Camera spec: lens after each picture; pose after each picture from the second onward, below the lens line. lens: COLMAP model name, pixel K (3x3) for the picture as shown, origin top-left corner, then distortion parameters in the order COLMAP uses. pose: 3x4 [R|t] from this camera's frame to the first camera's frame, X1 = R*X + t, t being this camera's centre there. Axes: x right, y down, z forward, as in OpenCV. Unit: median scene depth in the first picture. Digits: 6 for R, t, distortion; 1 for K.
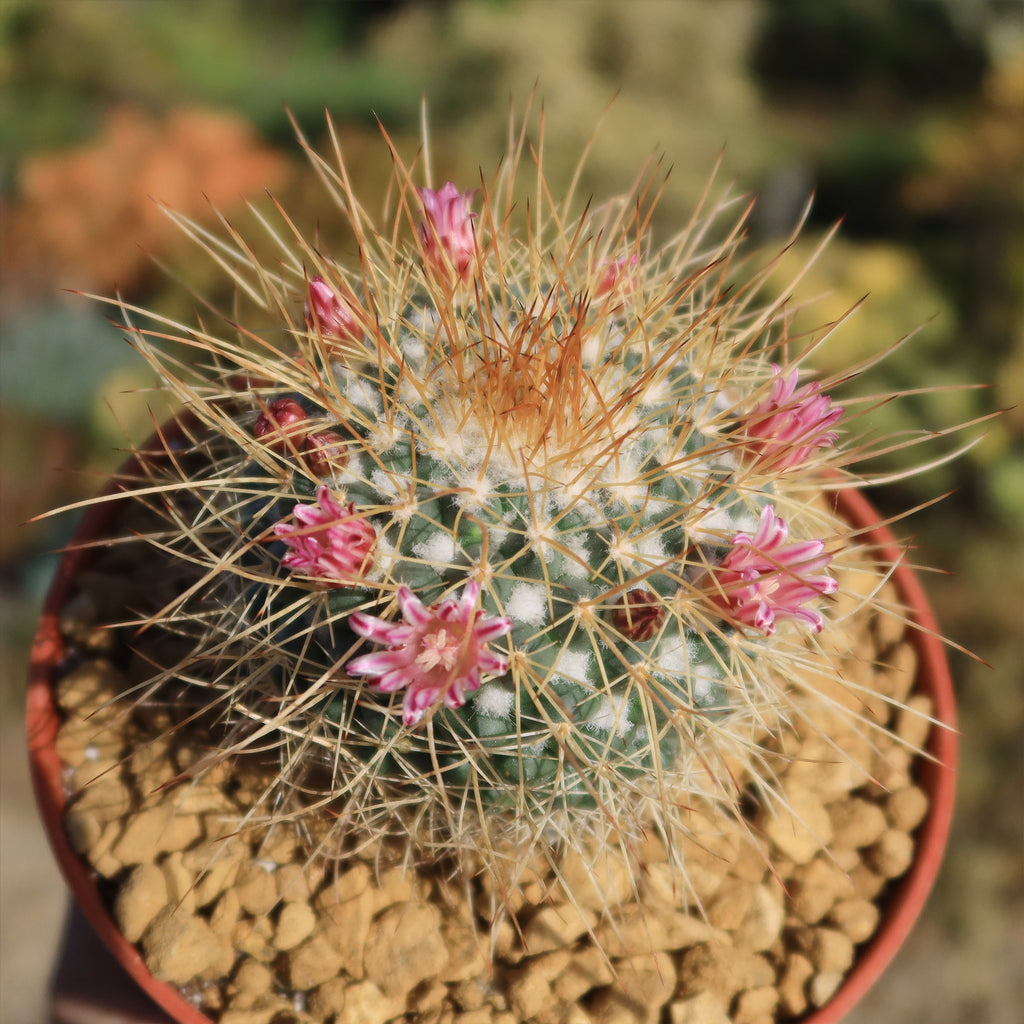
lens RADIAL K [[1529.3, 0, 512.0], [0, 1529.3, 512.0], [0, 0, 1]] dist [0.019329, -0.040358]
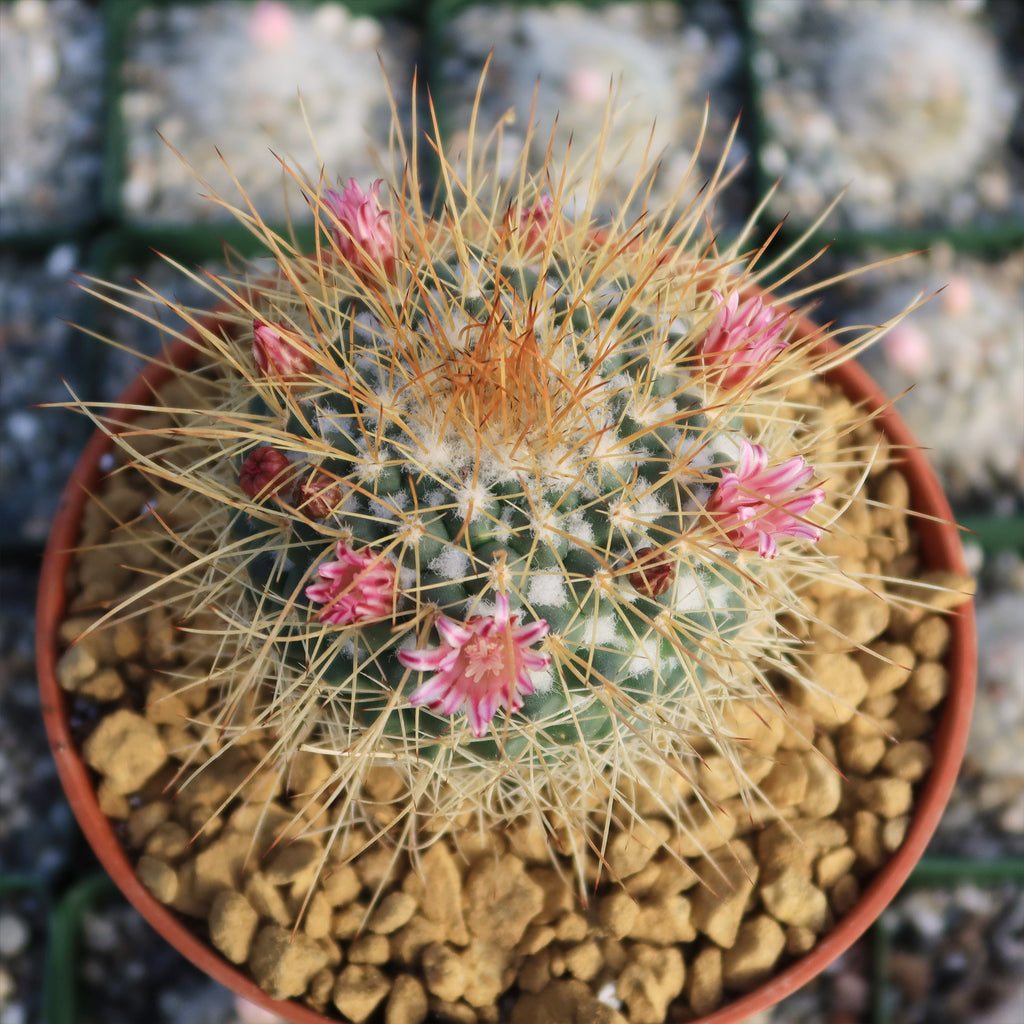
lens RADIAL K [[2064.7, 0, 512.0], [0, 2064.7, 512.0], [0, 0, 1]] dist [-0.042148, -0.067880]
pose [[0.964105, -0.261203, 0.047699, -0.067277], [0.251031, 0.955194, 0.156807, -0.218430], [-0.086520, -0.139204, 0.986477, -0.395895]]
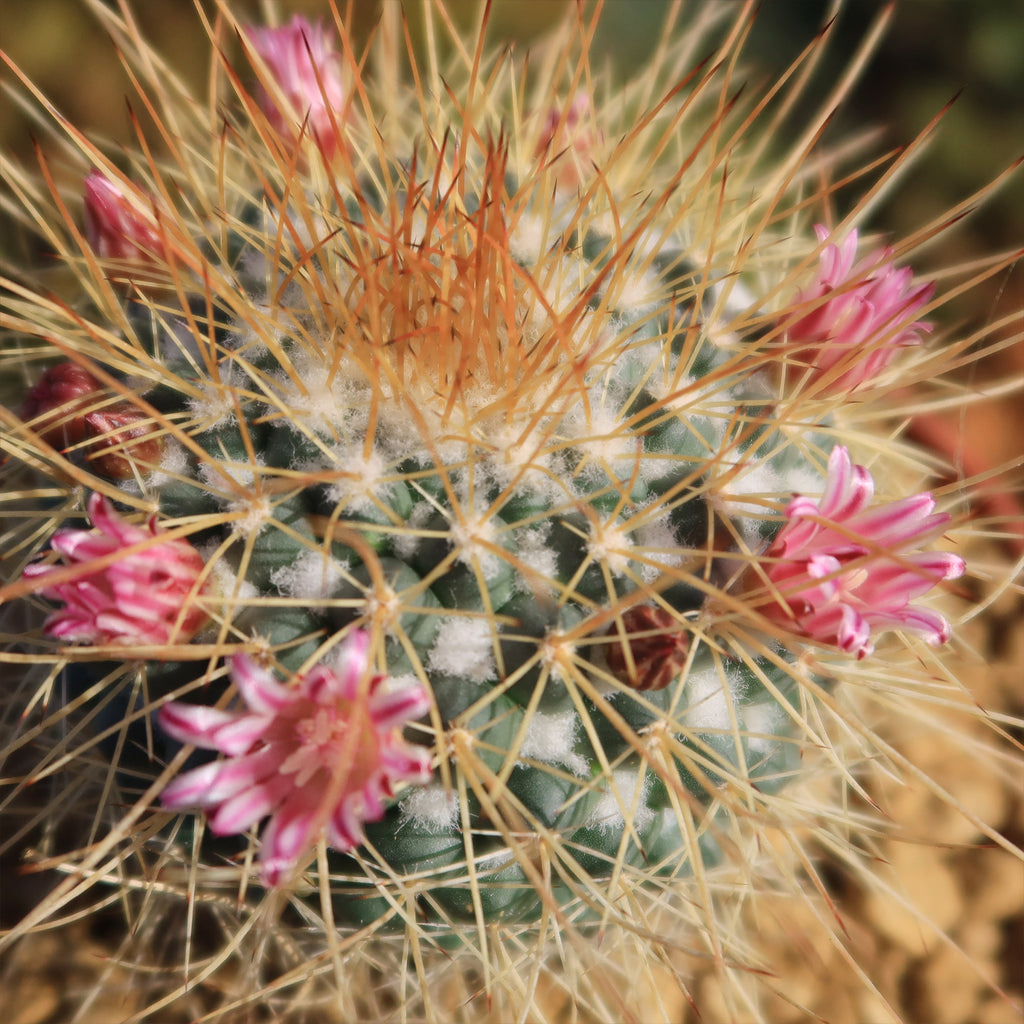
lens RADIAL K [[1529.3, 0, 512.0], [0, 1529.3, 512.0], [0, 0, 1]] dist [0.019329, -0.040358]
pose [[0.994190, -0.107063, -0.011165, 0.041547], [0.107239, 0.994096, 0.016500, -0.002469], [0.009333, -0.017601, 0.999802, 0.382879]]
